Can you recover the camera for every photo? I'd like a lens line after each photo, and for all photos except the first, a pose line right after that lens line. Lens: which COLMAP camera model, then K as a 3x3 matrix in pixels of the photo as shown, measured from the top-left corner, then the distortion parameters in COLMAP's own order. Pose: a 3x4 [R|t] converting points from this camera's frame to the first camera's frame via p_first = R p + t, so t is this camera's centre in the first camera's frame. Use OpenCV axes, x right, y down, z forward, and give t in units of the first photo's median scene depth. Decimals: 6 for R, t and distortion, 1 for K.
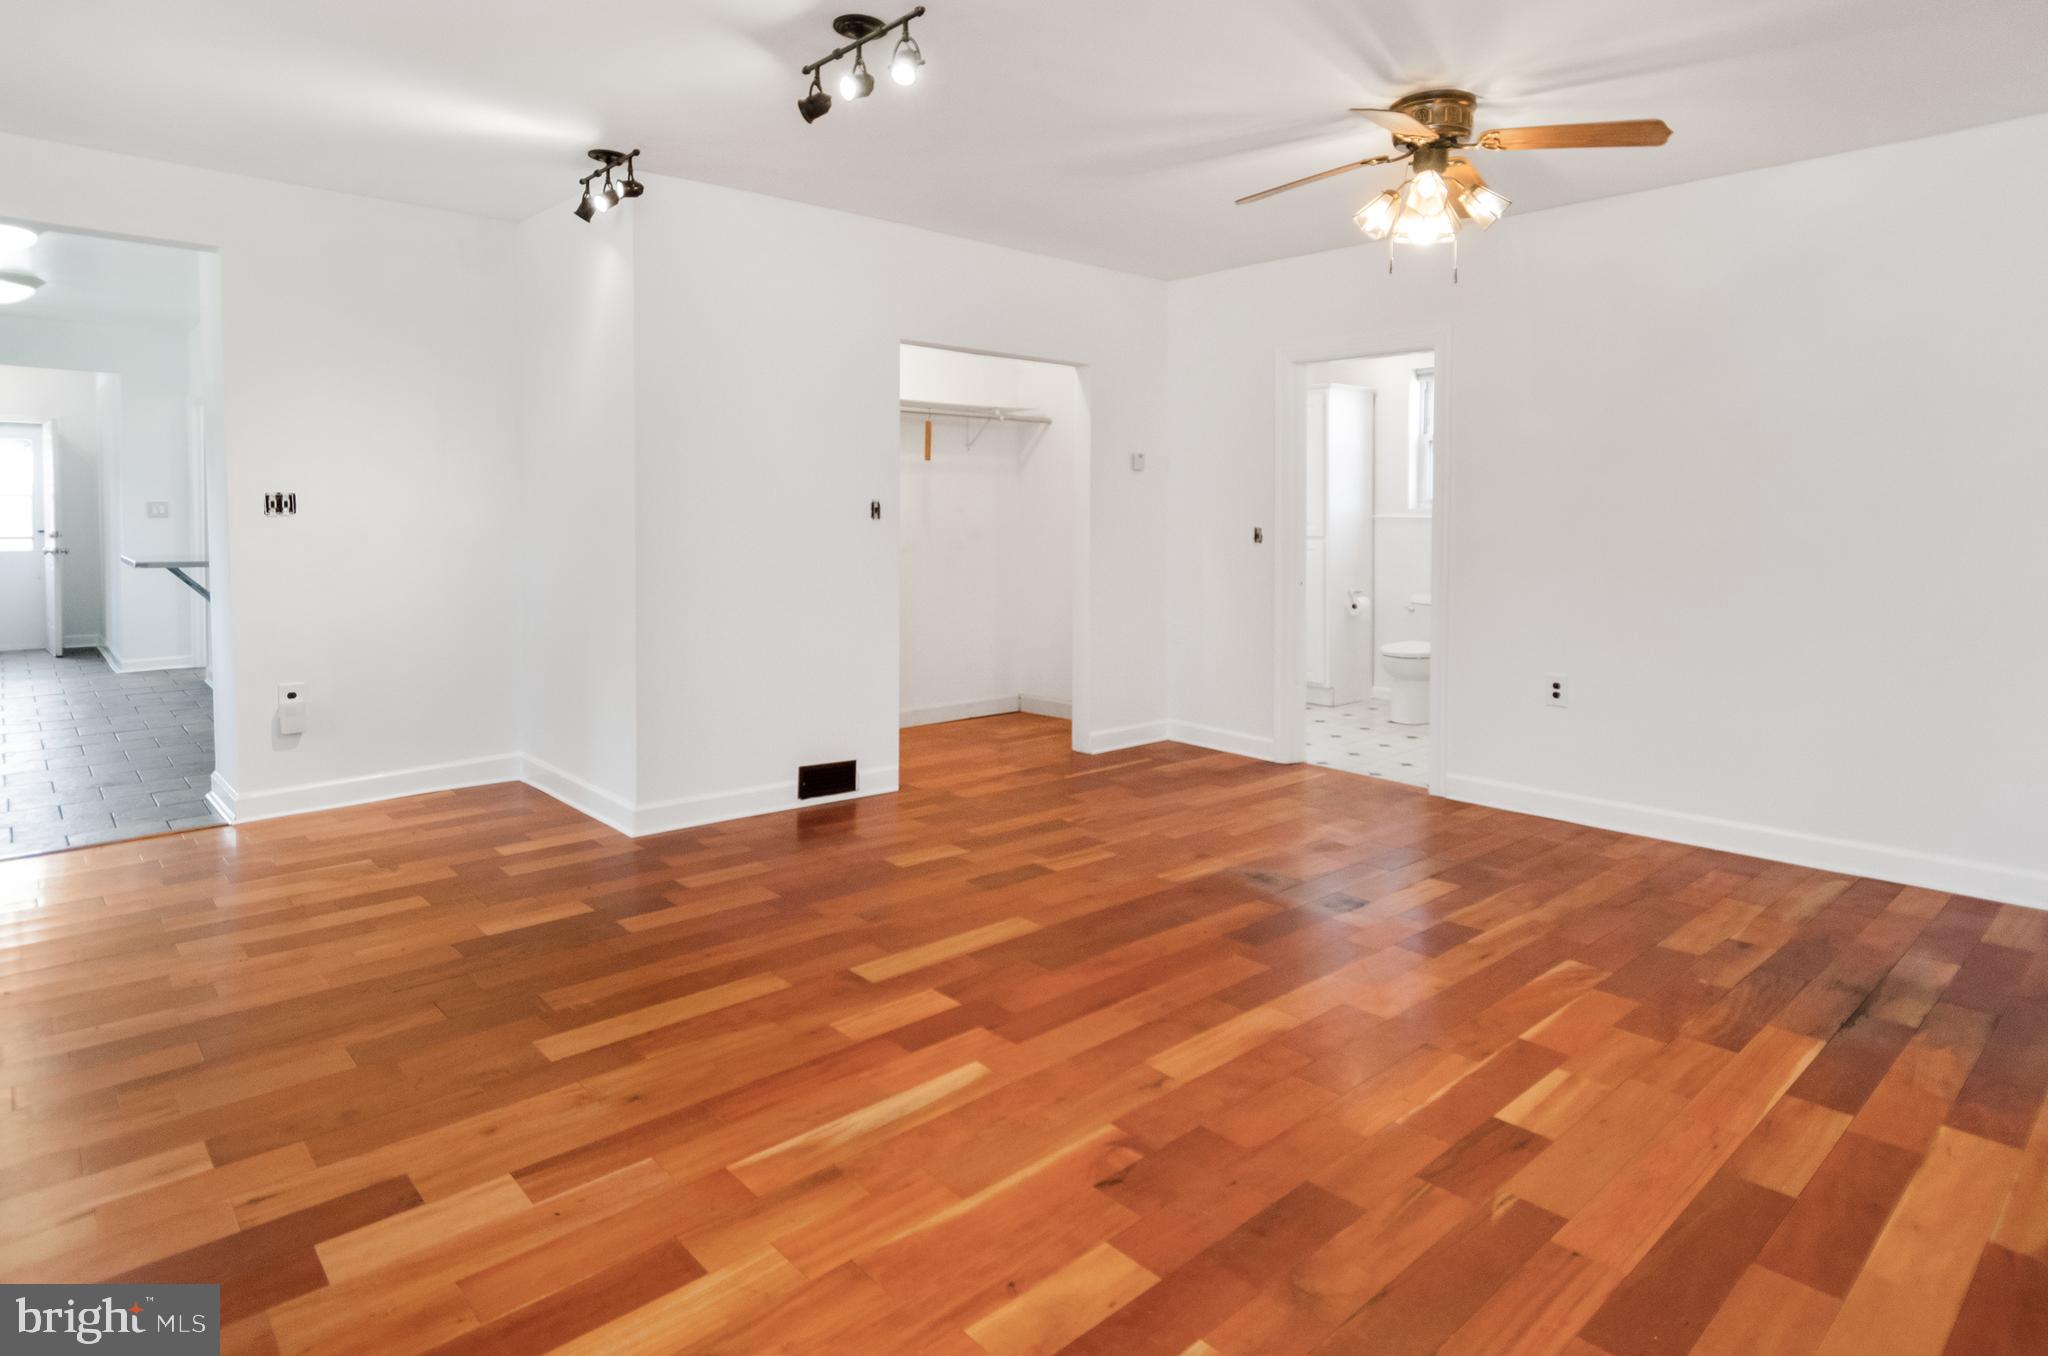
lens RADIAL K [[1145.3, 0, 1029.2], [0, 1145.3, 564.9], [0, 0, 1]] dist [0.003479, -0.003952]
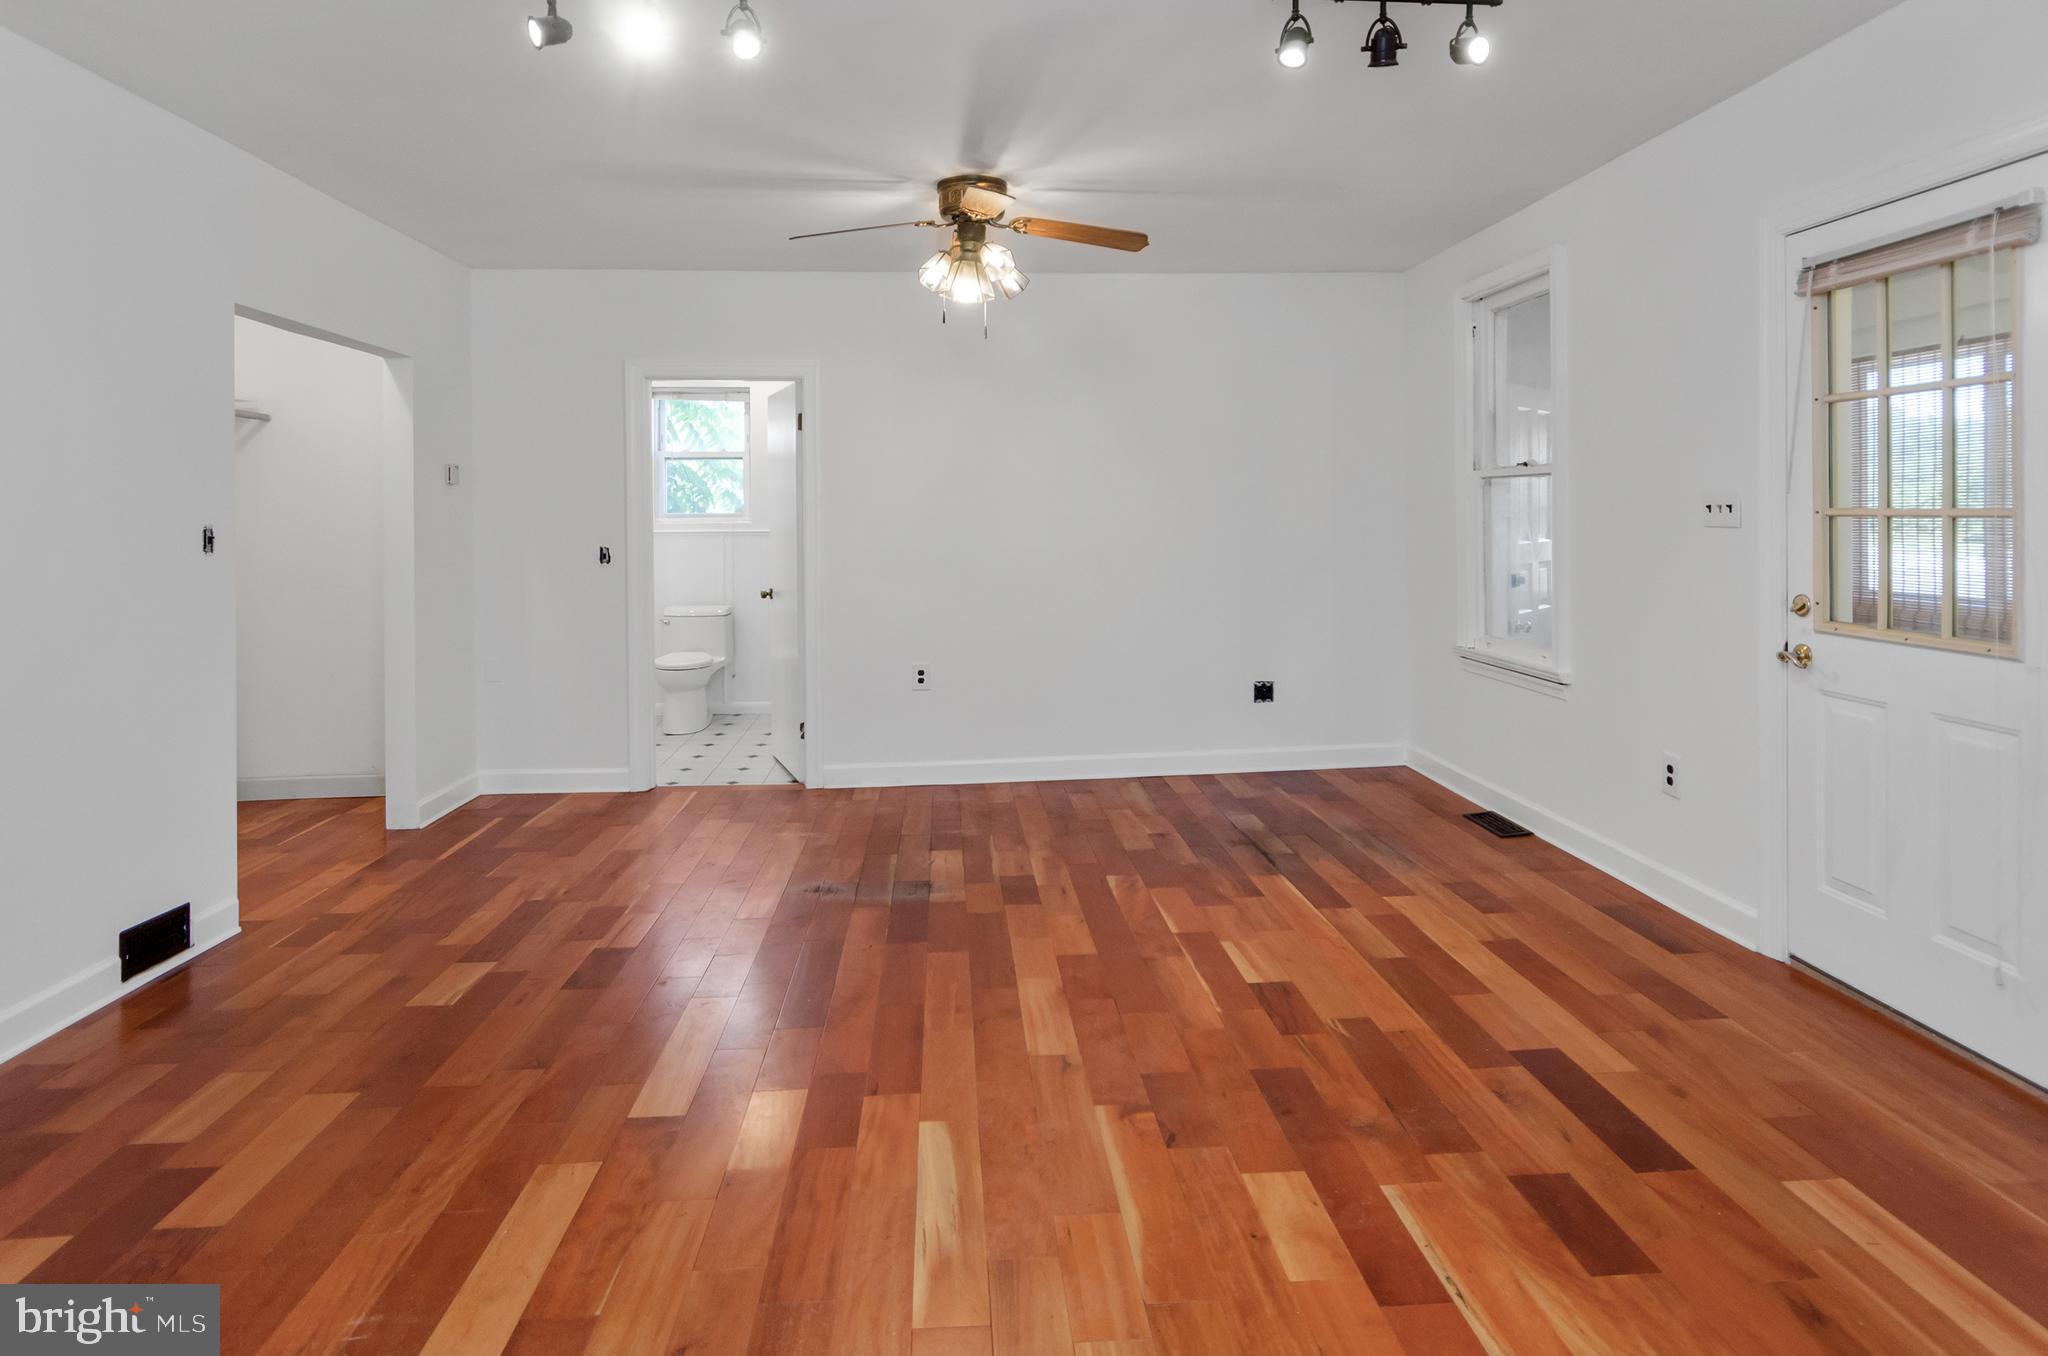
lens RADIAL K [[1137.9, 0, 1022.1], [0, 1137.9, 522.0], [0, 0, 1]] dist [0.008769, -0.008219]
pose [[0.621155, -0.016367, 0.783516, -0.581180], [0.050236, 0.998557, -0.018967, -0.032495], [-0.782076, 0.051142, 0.621082, 0.258805]]
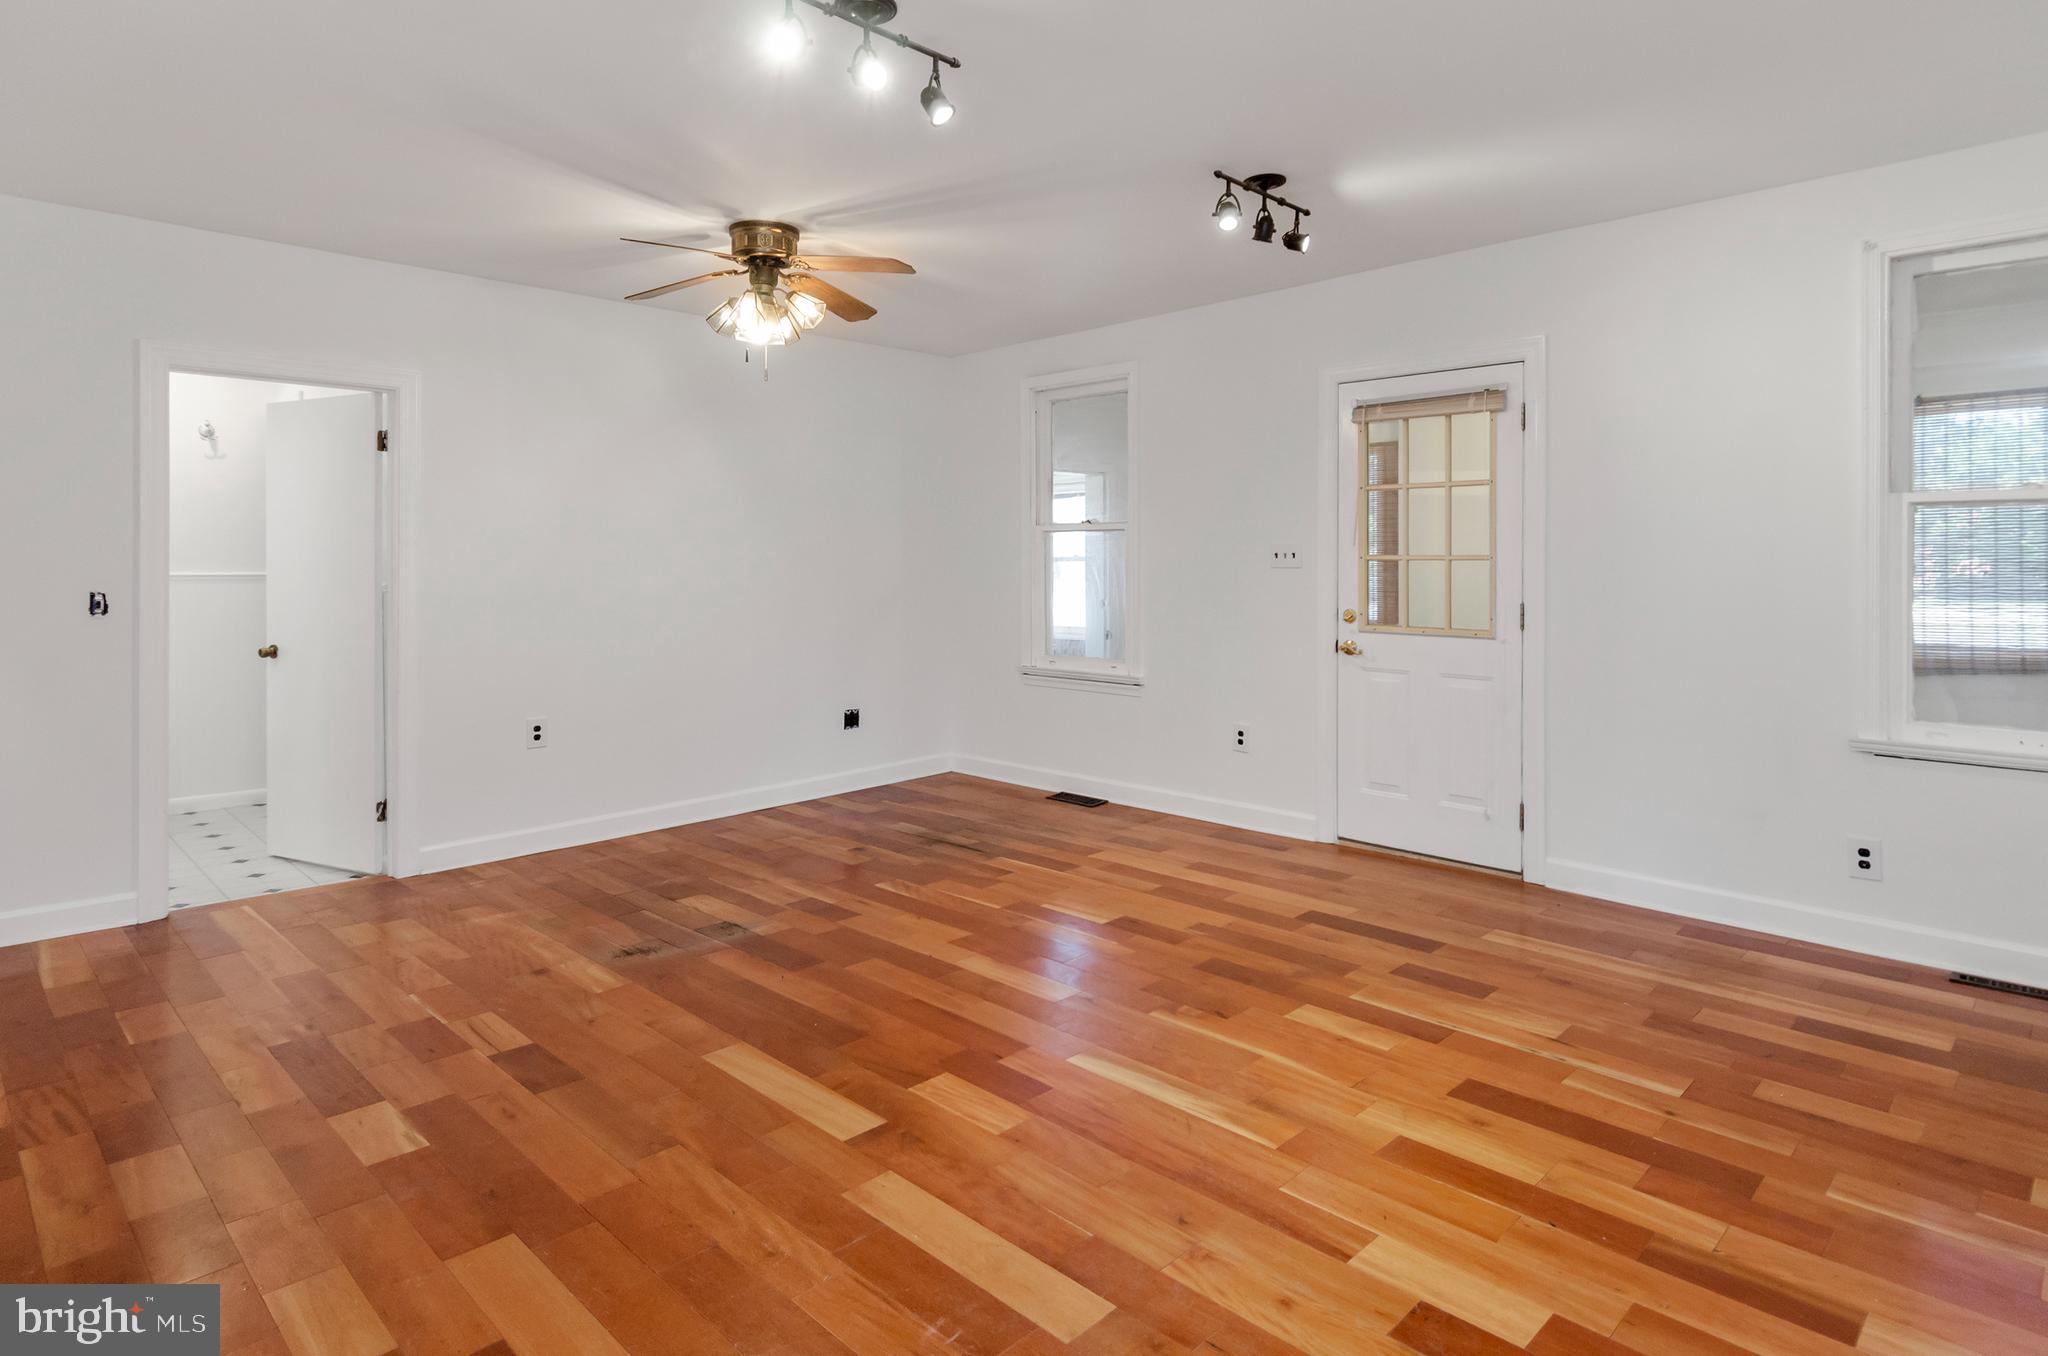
lens RADIAL K [[1128.7, 0, 1040.9], [0, 1128.7, 569.4], [0, 0, 1]] dist [0.003918, -0.000141]
pose [[-0.057078, -0.011628, 0.998302, -0.920060], [0.048394, 0.998725, 0.014400, -0.052573], [-0.997196, 0.049133, -0.056443, 0.852223]]
